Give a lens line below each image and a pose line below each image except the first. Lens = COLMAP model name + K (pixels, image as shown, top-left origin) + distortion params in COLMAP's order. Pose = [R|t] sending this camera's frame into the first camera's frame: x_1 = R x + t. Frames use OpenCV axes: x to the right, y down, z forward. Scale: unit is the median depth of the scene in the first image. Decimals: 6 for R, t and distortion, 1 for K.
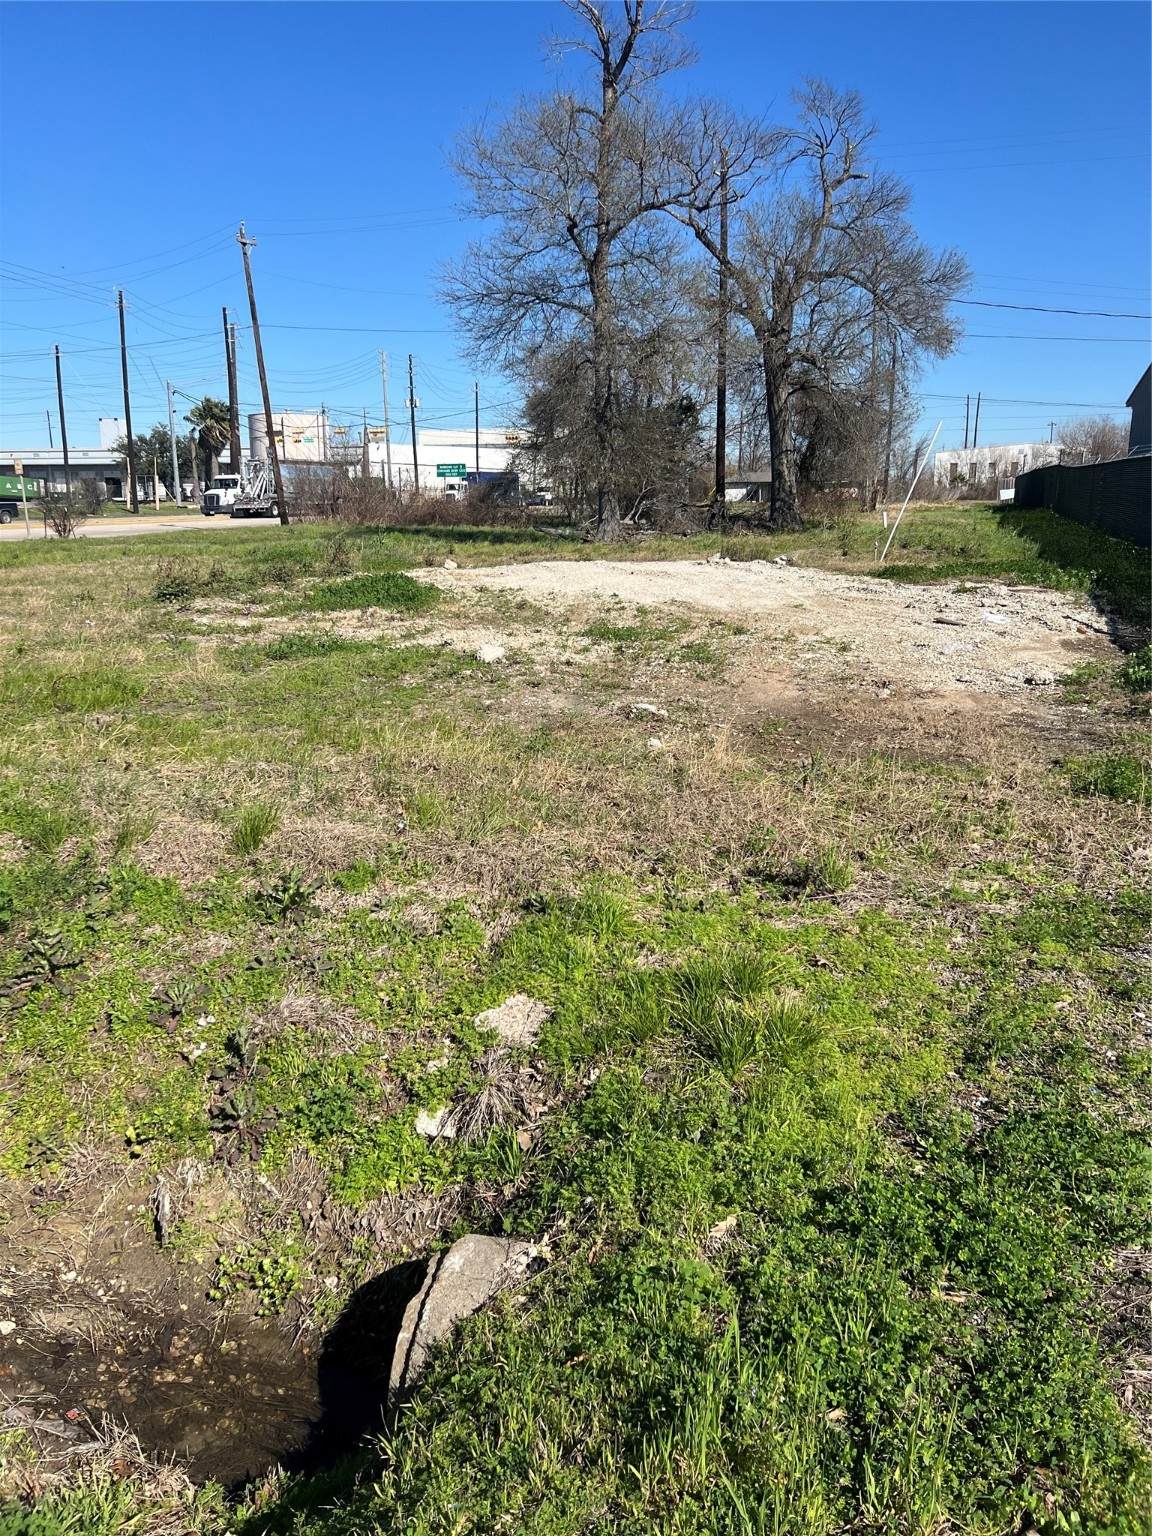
lens RADIAL K [[1164.6, 0, 576.0], [0, 1164.6, 768.0], [0, 0, 1]] dist [0.052728, -0.062462]
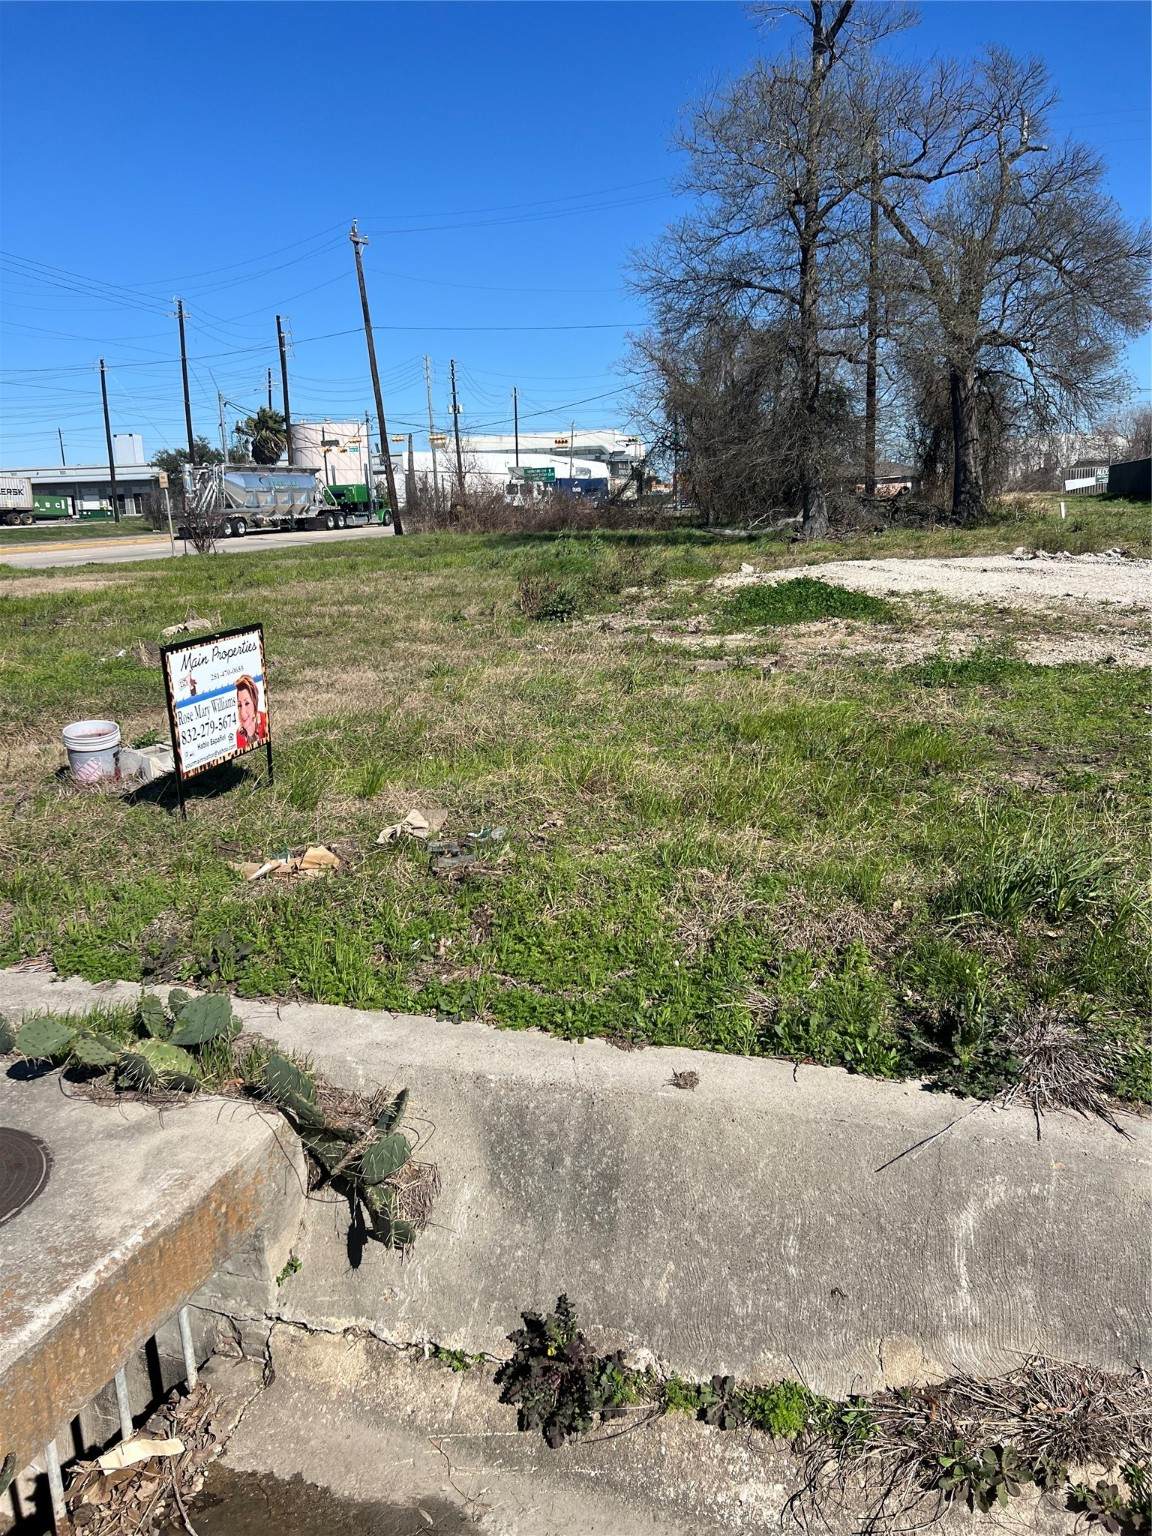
lens RADIAL K [[1164.6, 0, 576.0], [0, 1164.6, 768.0], [0, 0, 1]] dist [0.052728, -0.062462]
pose [[0.999619, -0.027548, 0.001529, -1.198503], [0.027554, 0.999613, -0.003876, -0.097409], [-0.001421, 0.003917, 0.999991, 0.456573]]
